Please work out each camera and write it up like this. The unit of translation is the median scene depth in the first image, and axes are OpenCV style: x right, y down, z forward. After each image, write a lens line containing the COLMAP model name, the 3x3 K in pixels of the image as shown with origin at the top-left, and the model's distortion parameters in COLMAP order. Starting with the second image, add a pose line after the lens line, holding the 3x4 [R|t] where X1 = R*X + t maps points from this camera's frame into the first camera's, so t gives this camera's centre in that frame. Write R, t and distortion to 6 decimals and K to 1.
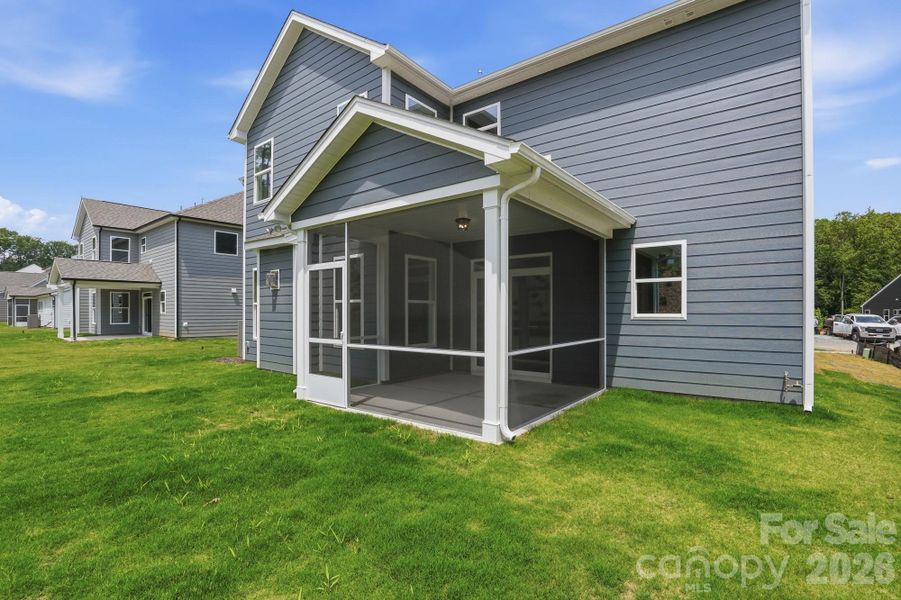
lens RADIAL K [[408.4, 0, 450.8], [0, 408.4, 308.3], [0, 0, 1]] dist [0.003259, 0.000253]
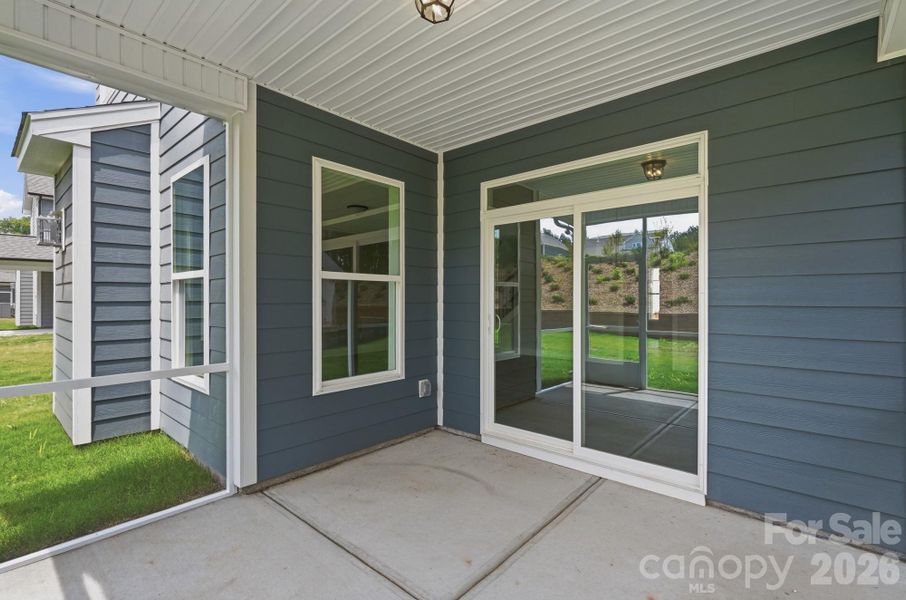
lens RADIAL K [[413.0, 0, 453.0], [0, 413.0, 300.0], [0, 0, 1]] dist [0.000261, 0.000022]
pose [[0.997832, 0.002020, -0.065774, 0.051644], [-0.001513, 0.999969, 0.007753, 0.004821], [0.065788, -0.007637, 0.997804, 0.598463]]
